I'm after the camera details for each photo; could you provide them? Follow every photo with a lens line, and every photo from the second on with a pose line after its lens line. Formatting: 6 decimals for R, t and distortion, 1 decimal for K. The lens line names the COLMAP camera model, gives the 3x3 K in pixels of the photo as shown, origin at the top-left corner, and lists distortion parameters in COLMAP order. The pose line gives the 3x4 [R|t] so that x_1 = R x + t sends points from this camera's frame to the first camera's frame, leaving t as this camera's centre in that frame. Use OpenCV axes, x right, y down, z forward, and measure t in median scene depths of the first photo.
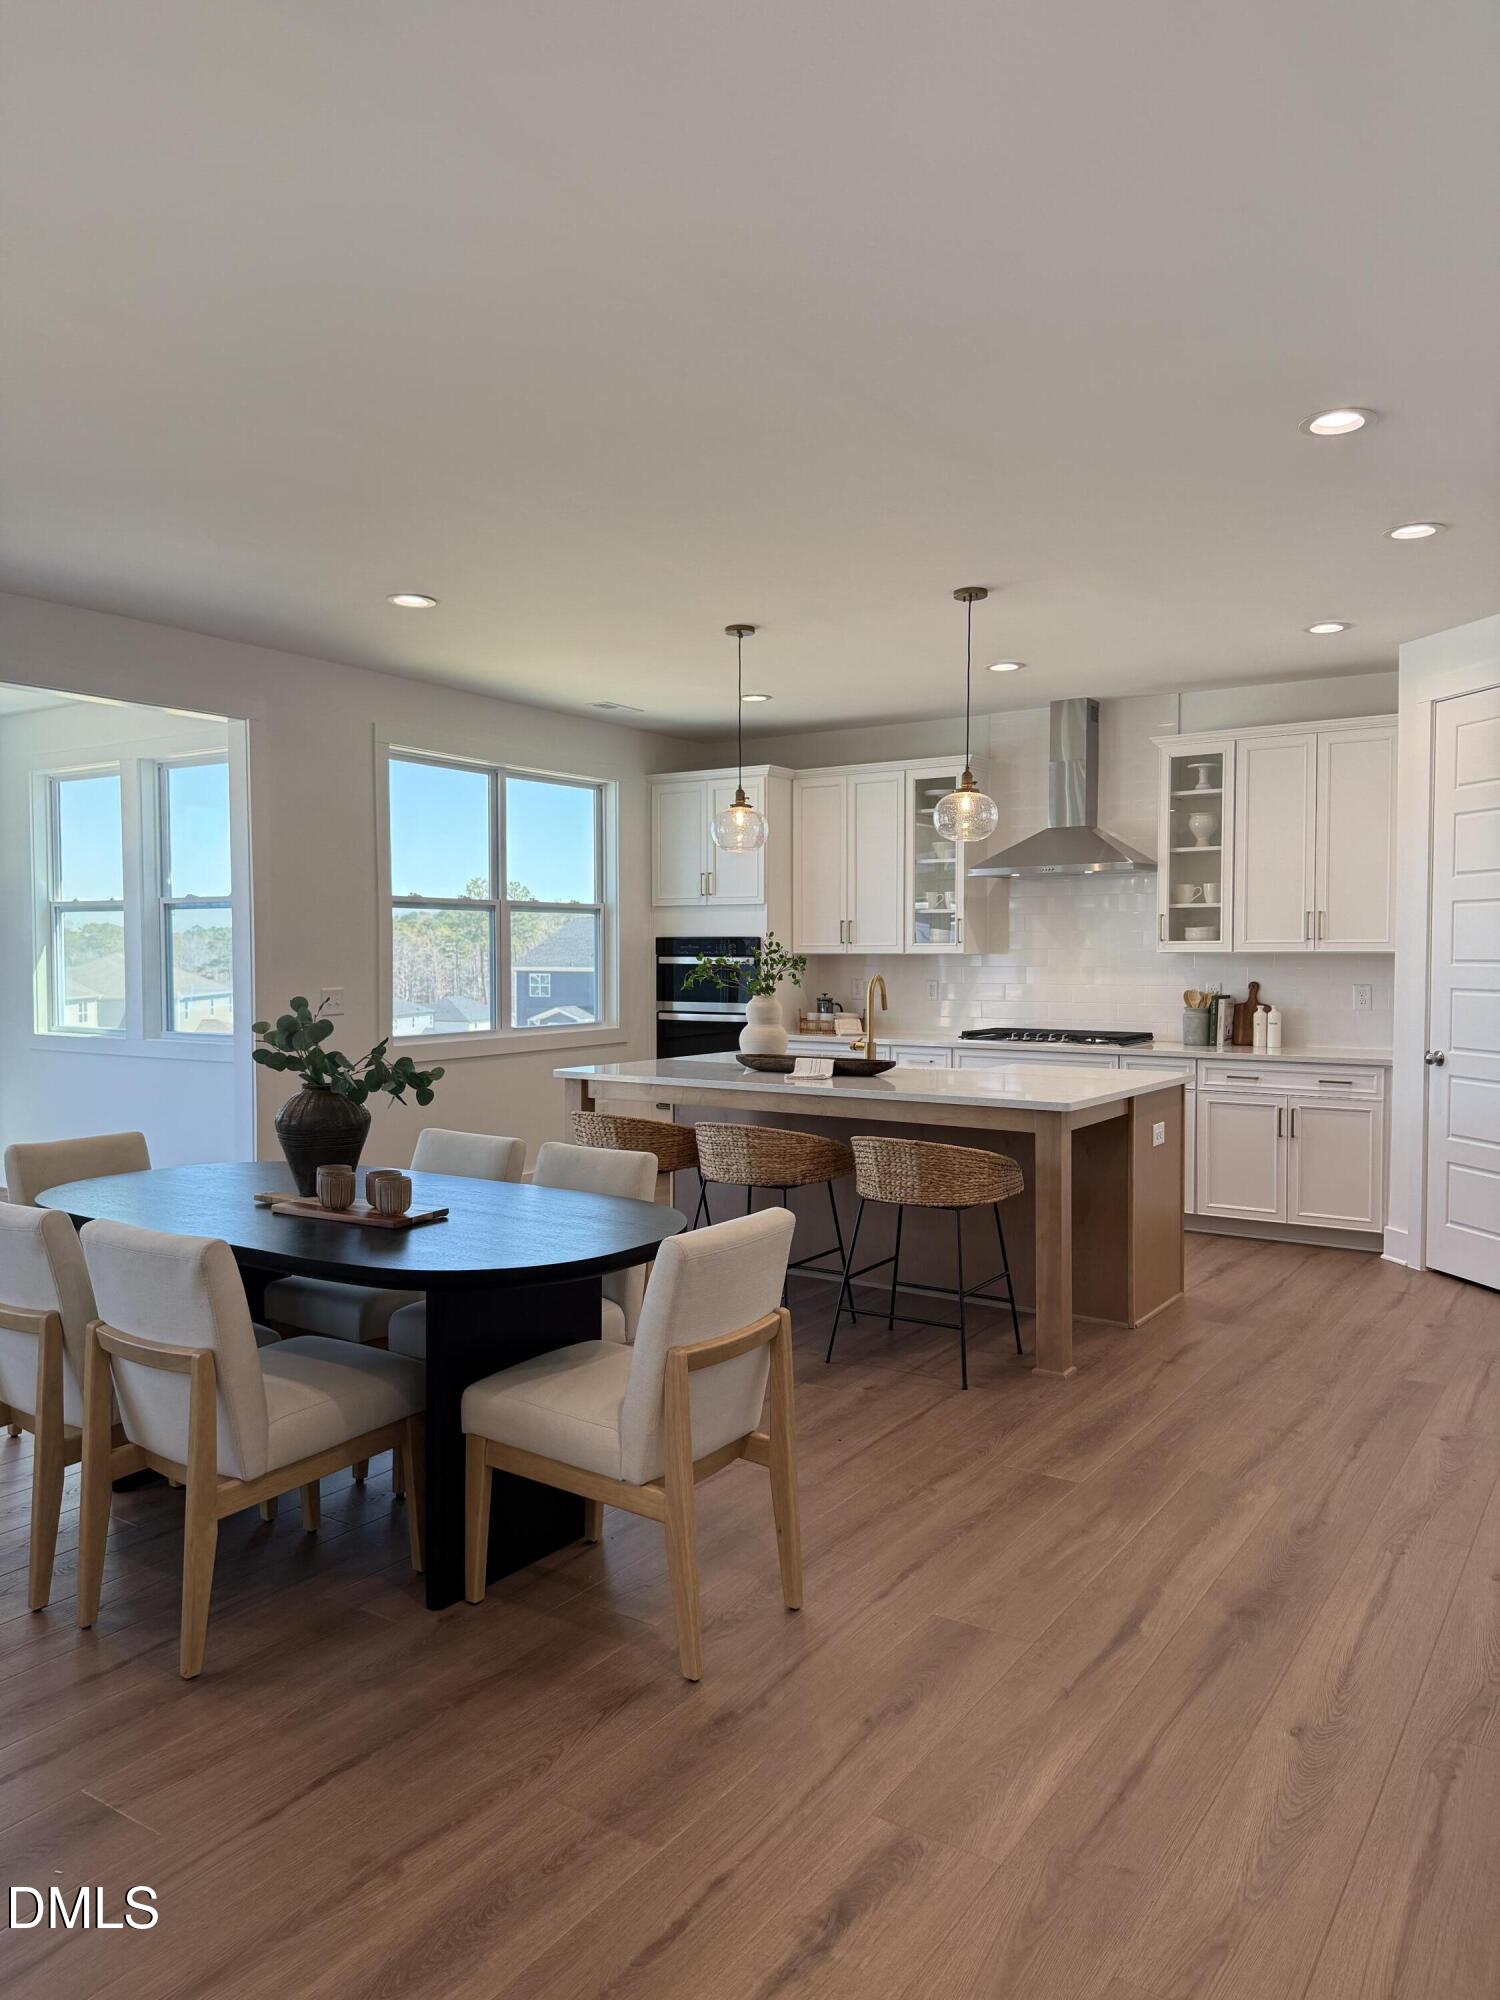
lens RADIAL K [[1393.3, 0, 749.8], [0, 1393.3, 1009.3], [0, 0, 1]] dist [0.178364, -0.352971]
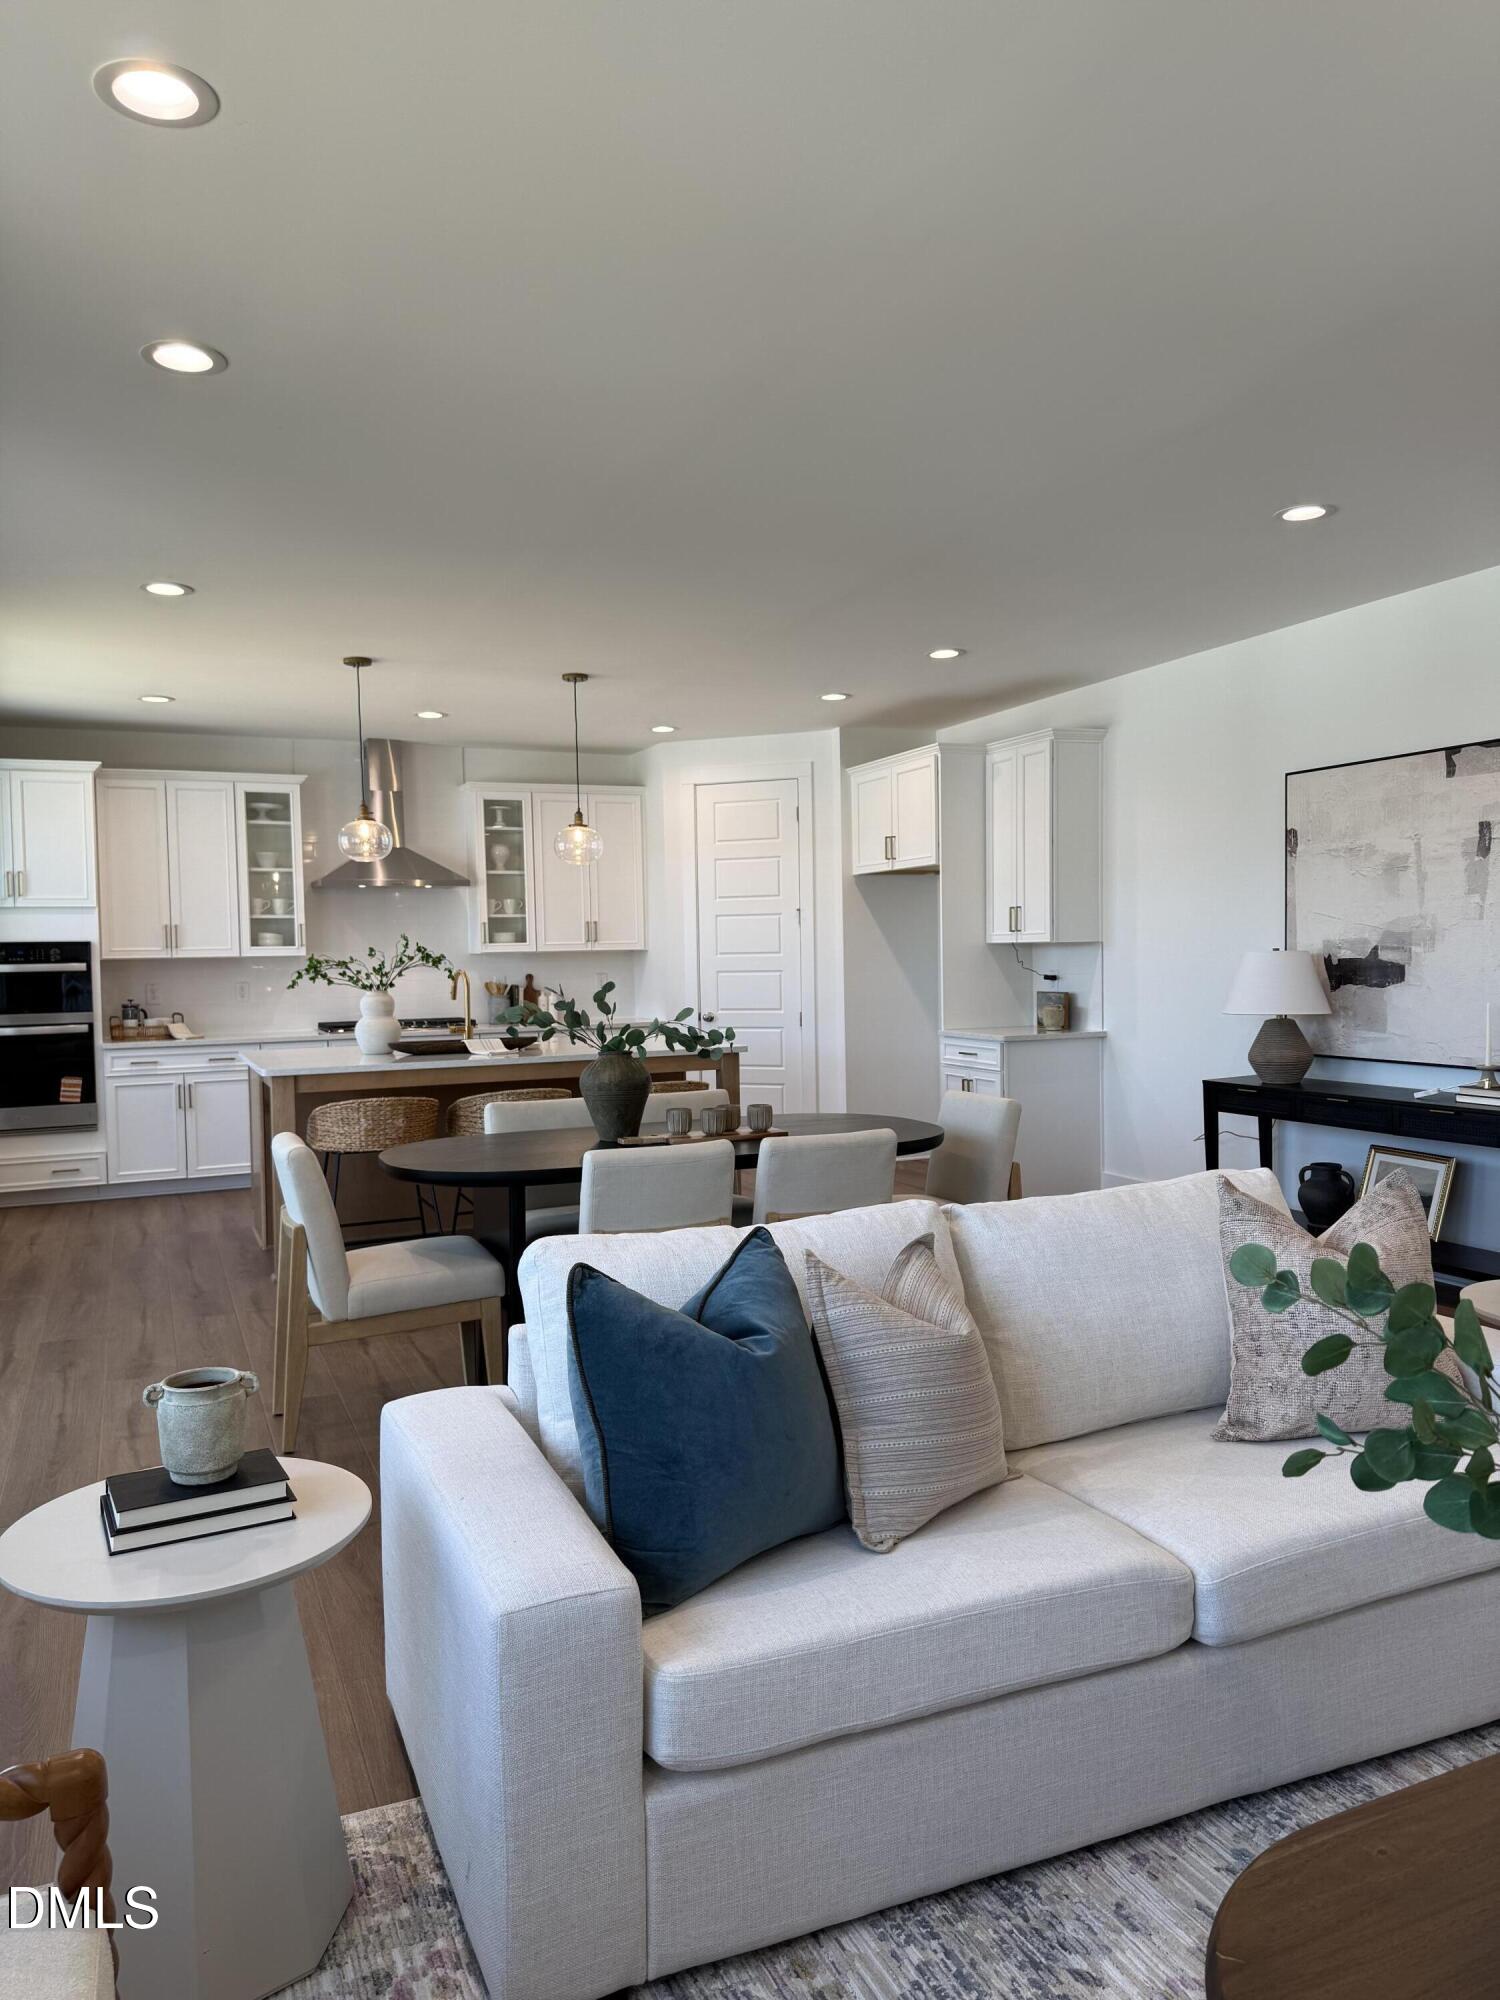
lens RADIAL K [[1393.3, 0, 749.8], [0, 1393.3, 1009.3], [0, 0, 1]] dist [0.178364, -0.352971]
pose [[0.546964, -0.045965, 0.835893, -0.628104], [0.053865, 0.998355, 0.019653, -0.000961], [-0.835421, 0.034276, 0.548540, 0.110239]]
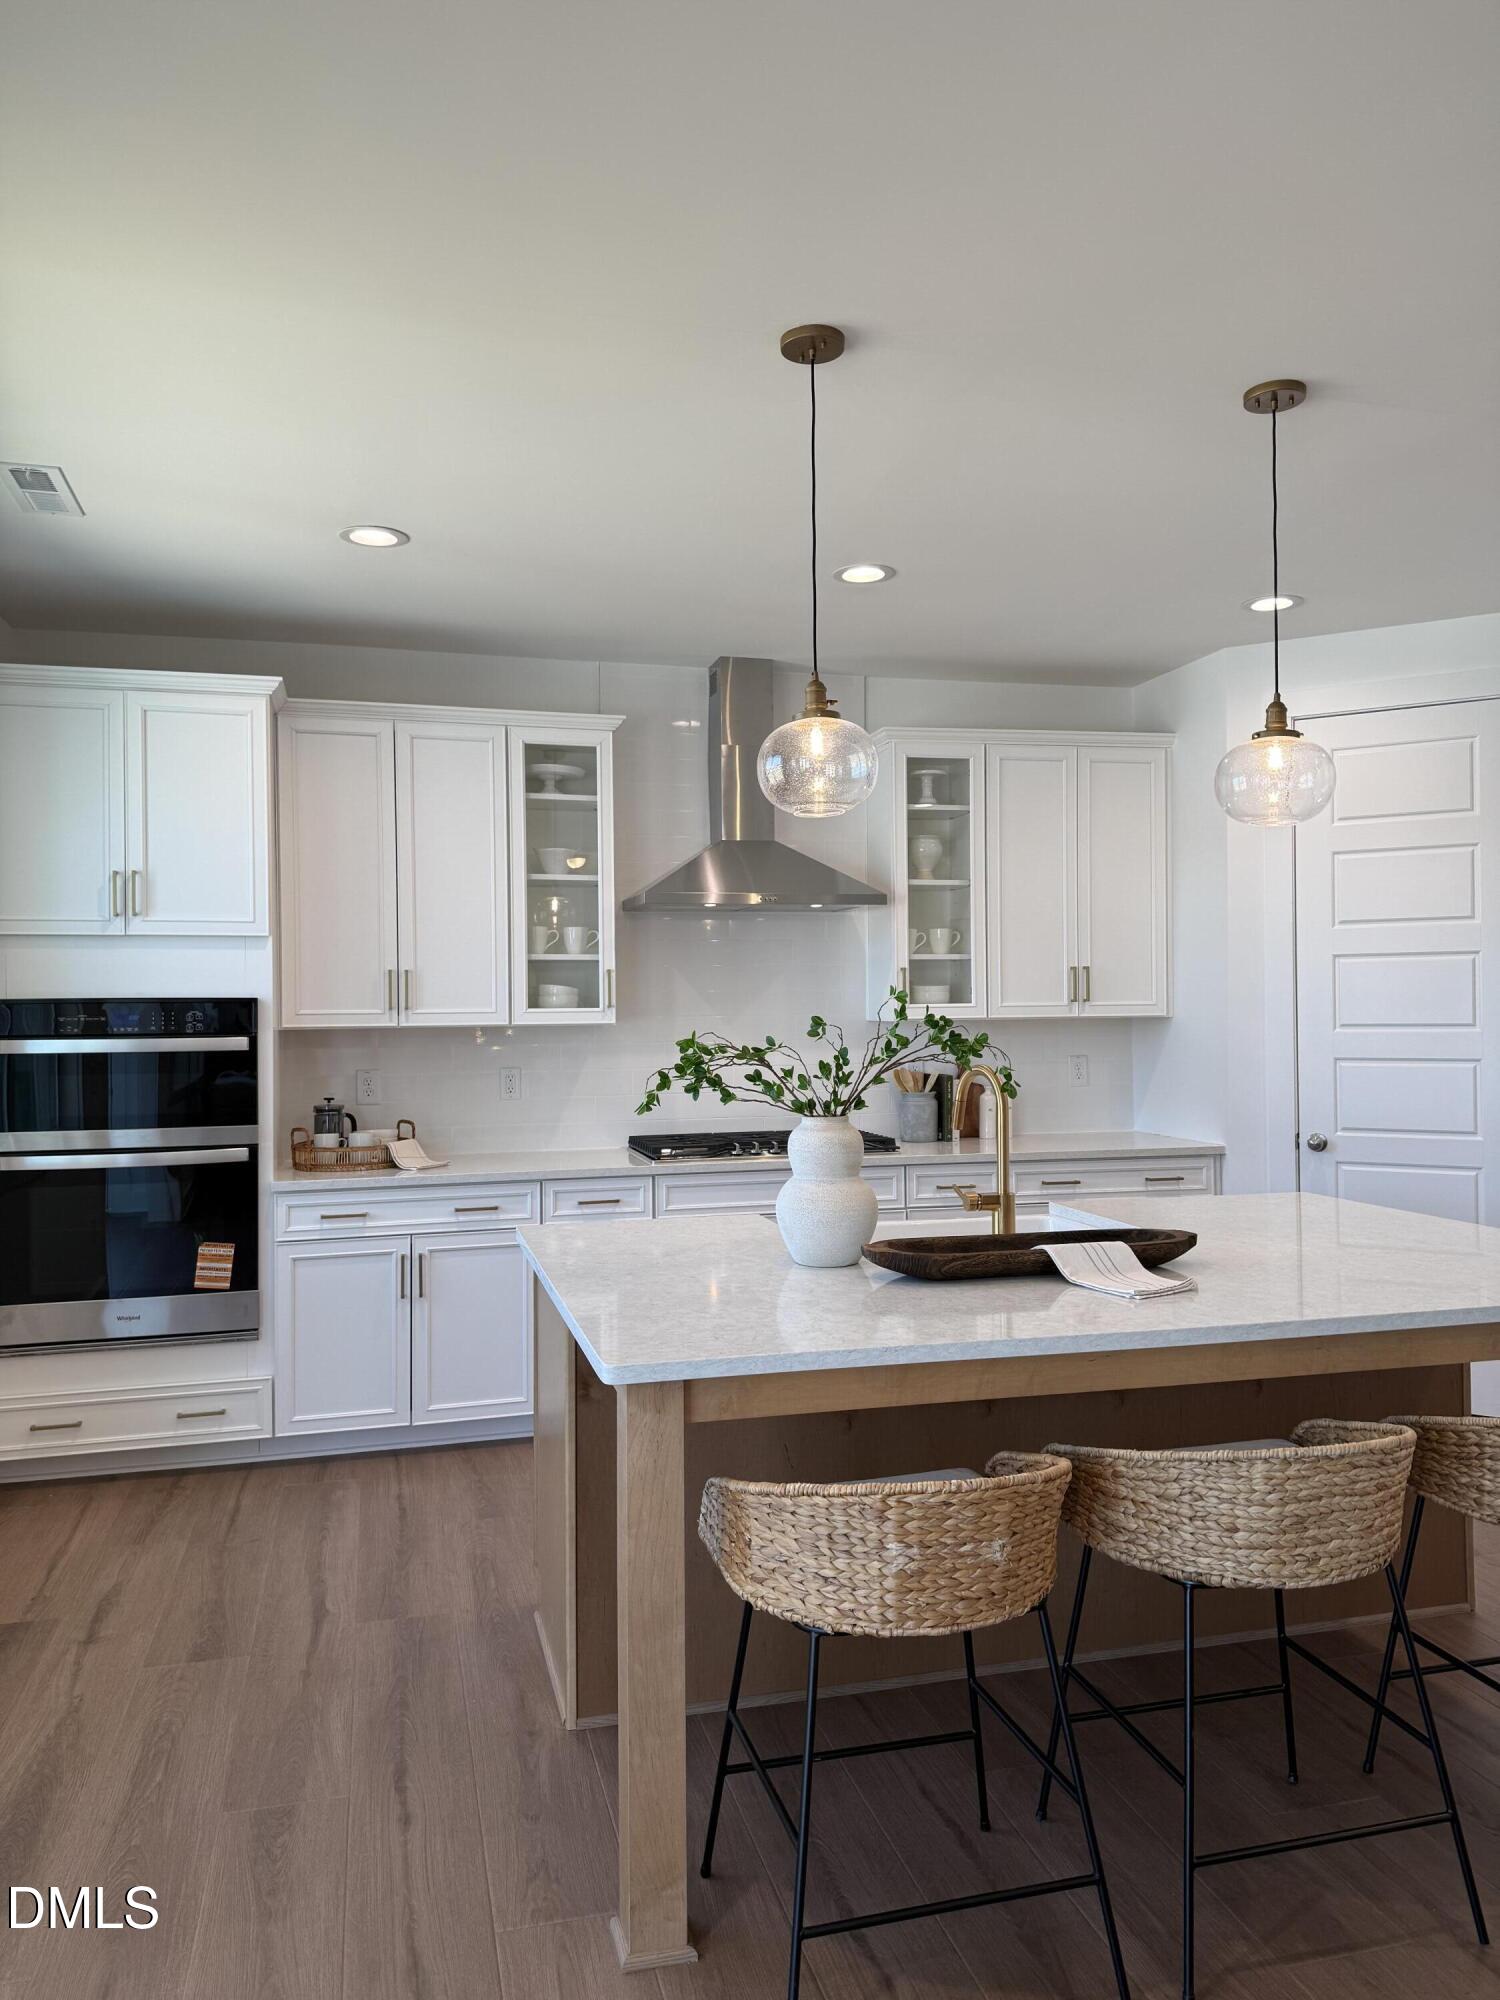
lens RADIAL K [[1393.3, 0, 749.8], [0, 1393.3, 1009.3], [0, 0, 1]] dist [0.178364, -0.352971]
pose [[0.668359, -0.006912, 0.743807, -0.300967], [0.041250, 0.998762, -0.027786, -0.028248], [-0.742694, 0.049253, 0.667817, 0.567481]]
